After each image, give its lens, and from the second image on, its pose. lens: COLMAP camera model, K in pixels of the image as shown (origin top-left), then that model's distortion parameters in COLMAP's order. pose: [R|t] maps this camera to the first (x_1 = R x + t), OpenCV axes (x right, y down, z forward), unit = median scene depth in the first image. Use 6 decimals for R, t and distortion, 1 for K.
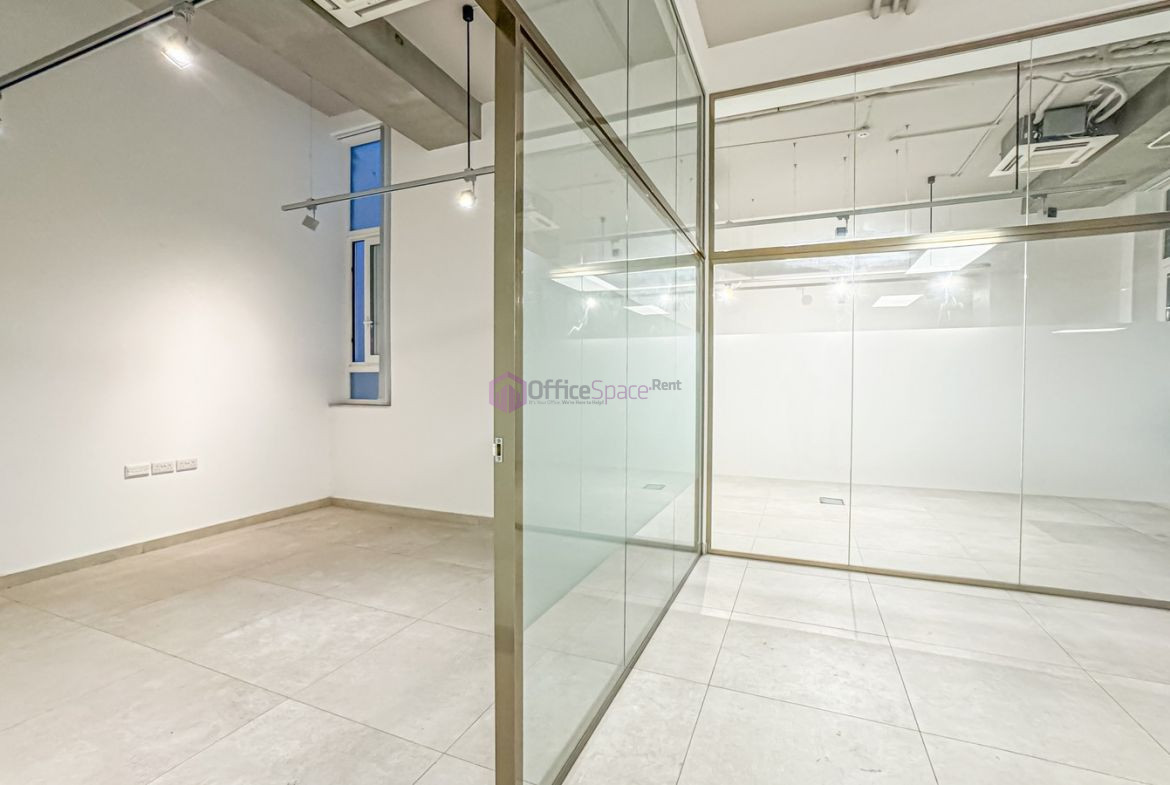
lens RADIAL K [[509.9, 0, 585.5], [0, 509.9, 395.4], [0, 0, 1]] dist [-0.049252, 0.021702]
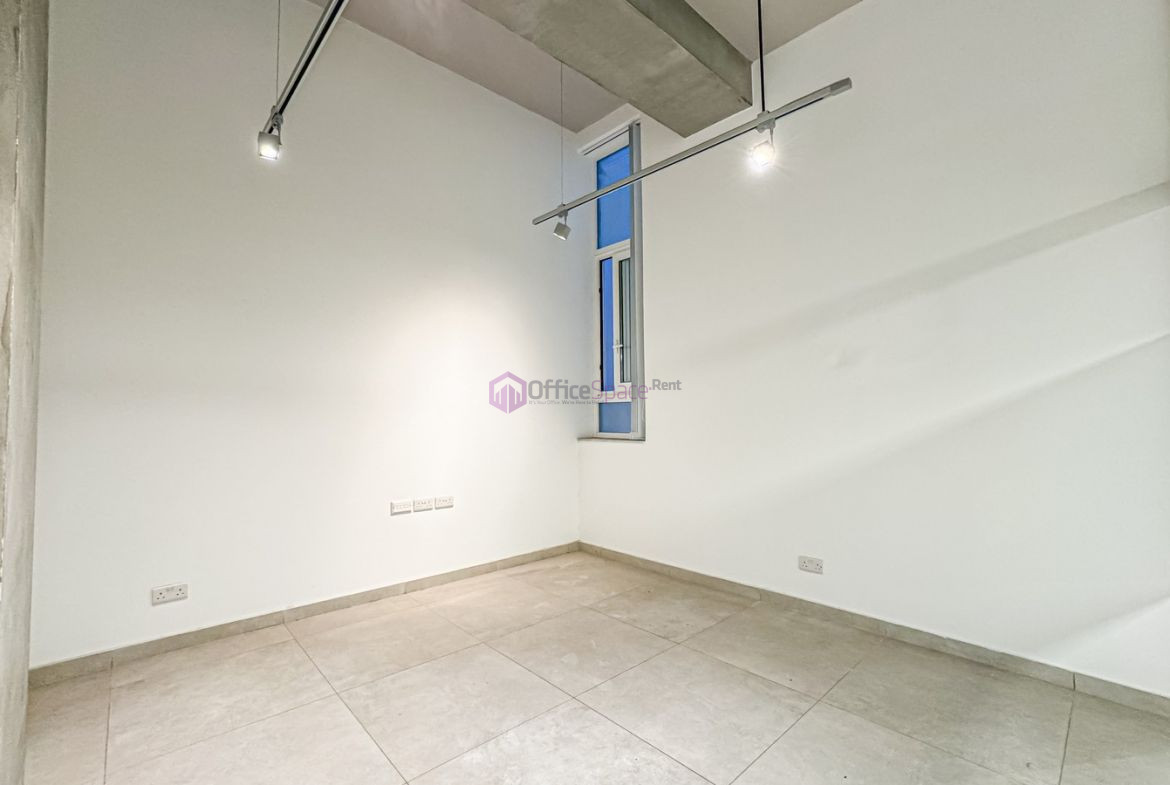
lens RADIAL K [[509.9, 0, 585.5], [0, 509.9, 395.4], [0, 0, 1]] dist [-0.049252, 0.021702]
pose [[0.906559, -0.025420, -0.421314, -0.141864], [0.000602, 0.998262, -0.058934, -0.006984], [0.422079, 0.053174, 0.904998, 0.225817]]
